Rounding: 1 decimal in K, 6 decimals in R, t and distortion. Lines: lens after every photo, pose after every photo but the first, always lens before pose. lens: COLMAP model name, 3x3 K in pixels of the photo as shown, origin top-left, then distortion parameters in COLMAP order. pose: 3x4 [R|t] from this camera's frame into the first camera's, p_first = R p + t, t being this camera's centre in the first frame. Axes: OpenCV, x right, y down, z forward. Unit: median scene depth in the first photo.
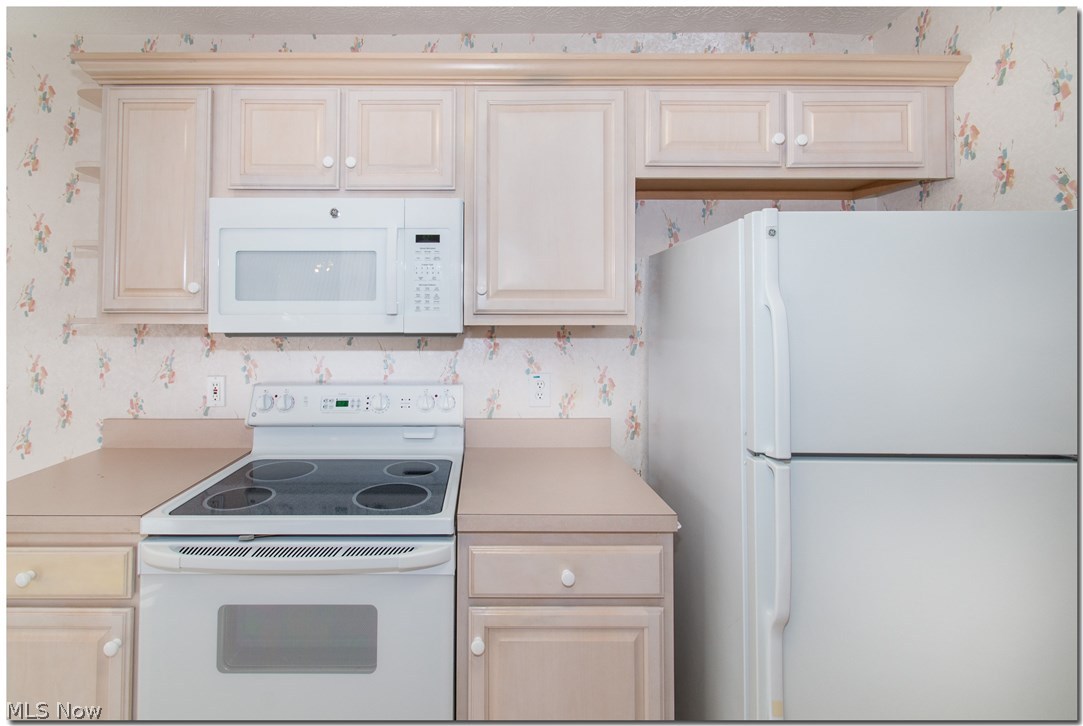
lens RADIAL K [[492.5, 0, 538.2], [0, 492.5, 303.3], [0, 0, 1]] dist [0.003676, -0.003758]
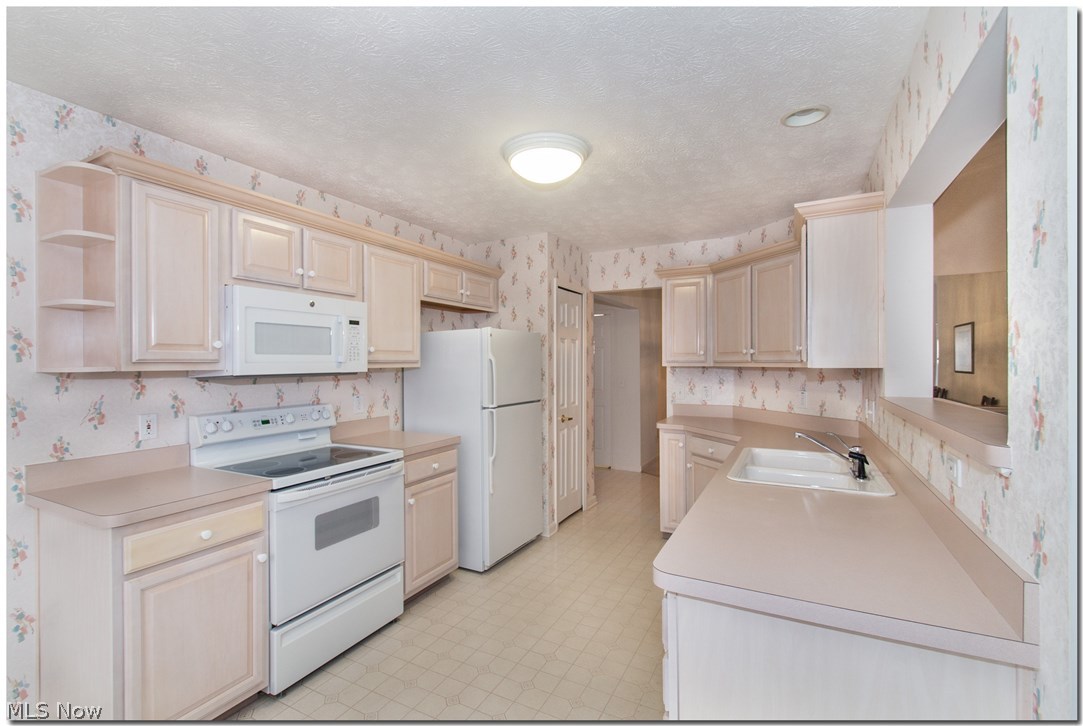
lens RADIAL K [[512.8, 0, 533.9], [0, 512.8, 364.8], [0, 0, 1]] dist [0.018154, 0.000718]
pose [[0.461207, -0.007587, 0.887260, -1.425476], [-0.015803, 0.999735, 0.016764, -0.010858], [-0.887152, -0.021753, 0.460965, -0.453345]]
